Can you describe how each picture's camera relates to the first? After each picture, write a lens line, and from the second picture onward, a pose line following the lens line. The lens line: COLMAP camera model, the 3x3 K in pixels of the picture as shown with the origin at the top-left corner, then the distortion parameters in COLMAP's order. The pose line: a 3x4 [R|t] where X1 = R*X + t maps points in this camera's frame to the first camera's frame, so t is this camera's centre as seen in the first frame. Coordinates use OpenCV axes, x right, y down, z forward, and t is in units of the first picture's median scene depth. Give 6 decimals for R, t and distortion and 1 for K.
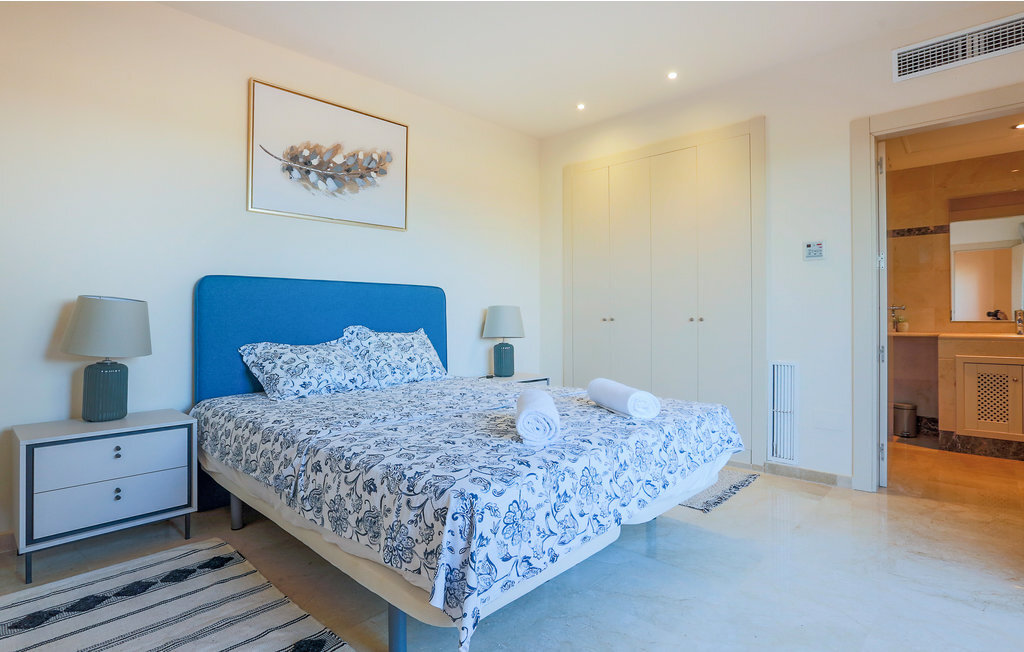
lens RADIAL K [[525.8, 0, 506.3], [0, 525.8, 320.4], [0, 0, 1]] dist [-0.007400, 0.001099]
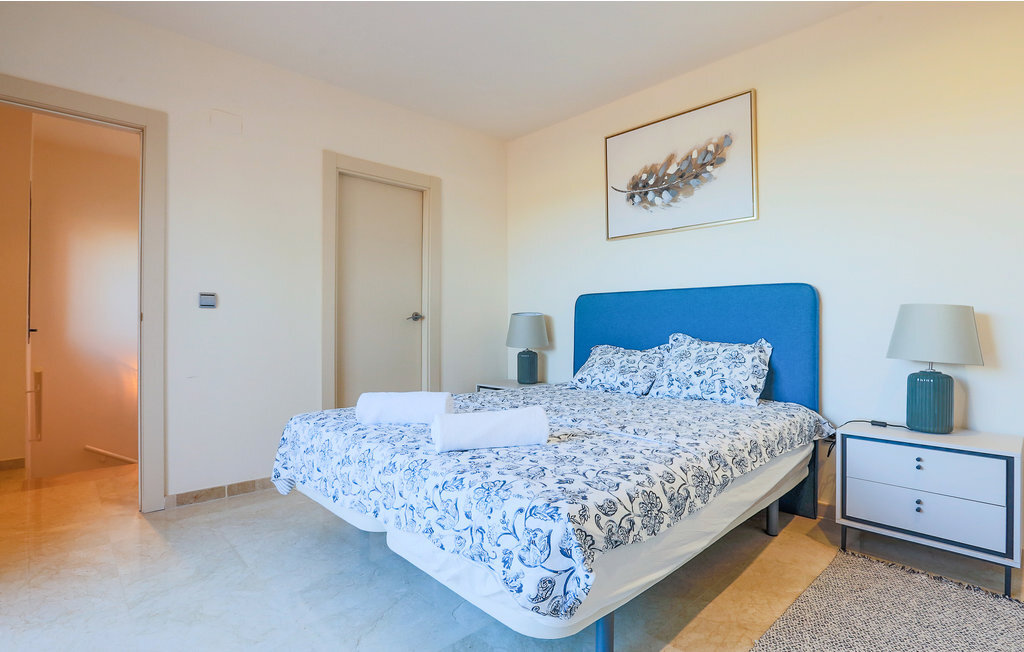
lens RADIAL K [[509.5, 0, 510.5], [0, 509.5, 325.7], [0, 0, 1]] dist [-0.015372, 0.003957]
pose [[-0.028446, -0.000327, -0.999595, 0.671082], [-0.010596, 0.999944, -0.000025, -0.001179], [0.999539, 0.010591, -0.028448, 0.718923]]
